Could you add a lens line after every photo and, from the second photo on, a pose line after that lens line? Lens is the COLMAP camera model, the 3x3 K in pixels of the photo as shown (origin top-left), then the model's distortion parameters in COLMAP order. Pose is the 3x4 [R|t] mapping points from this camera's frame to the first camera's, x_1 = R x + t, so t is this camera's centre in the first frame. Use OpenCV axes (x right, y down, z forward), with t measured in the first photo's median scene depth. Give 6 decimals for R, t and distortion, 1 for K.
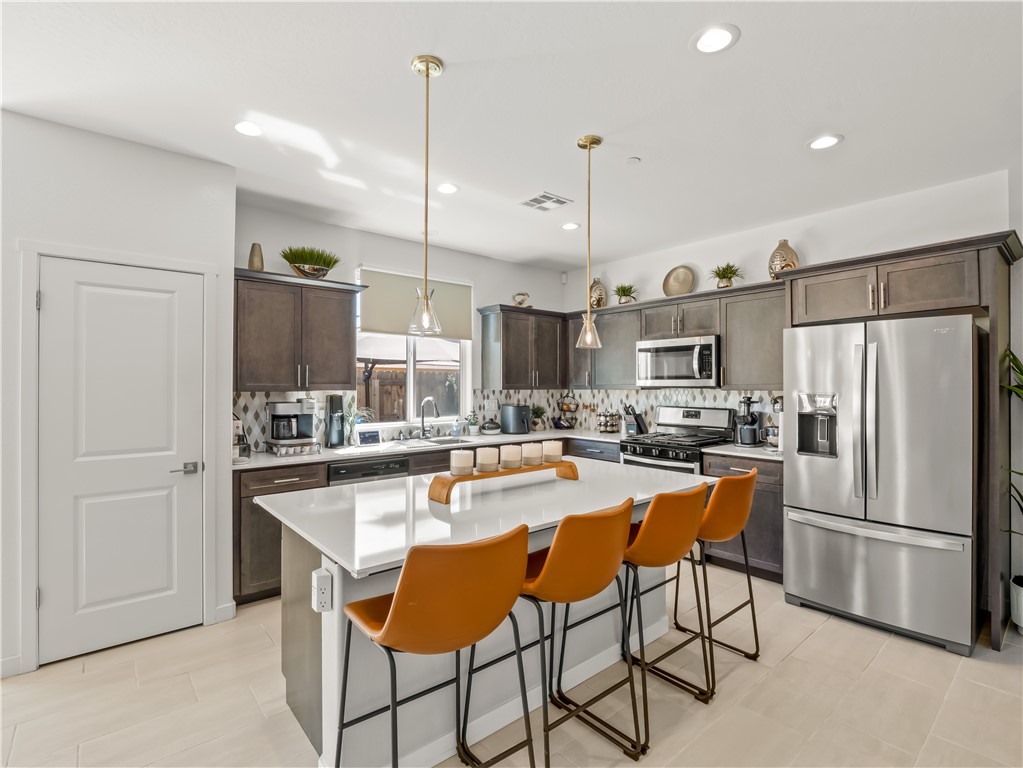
lens RADIAL K [[492.6, 0, 510.5], [0, 492.6, 383.2], [0, 0, 1]] dist [-0.012044, -0.004203]
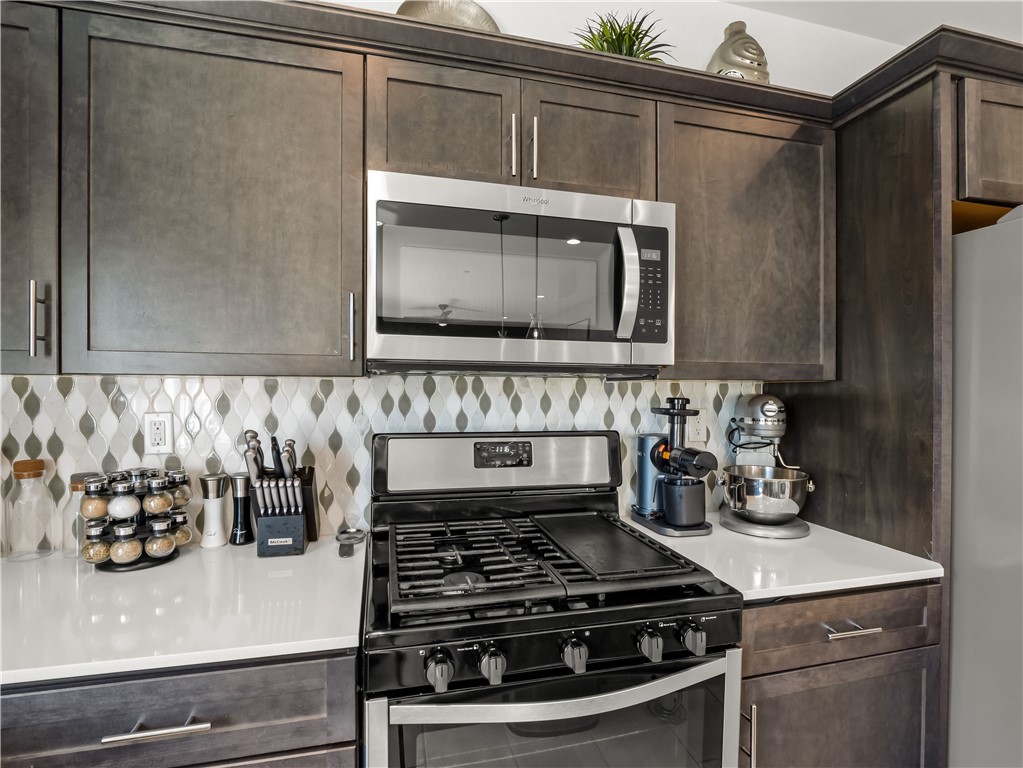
lens RADIAL K [[492.6, 0, 505.9], [0, 492.6, 394.0], [0, 0, 1]] dist [-0.012044, -0.004203]
pose [[0.441034, -0.008217, 0.897453, 0.080275], [-0.010104, 0.999849, 0.014120, 0.019469], [-0.897433, -0.015295, 0.440885, 0.890801]]
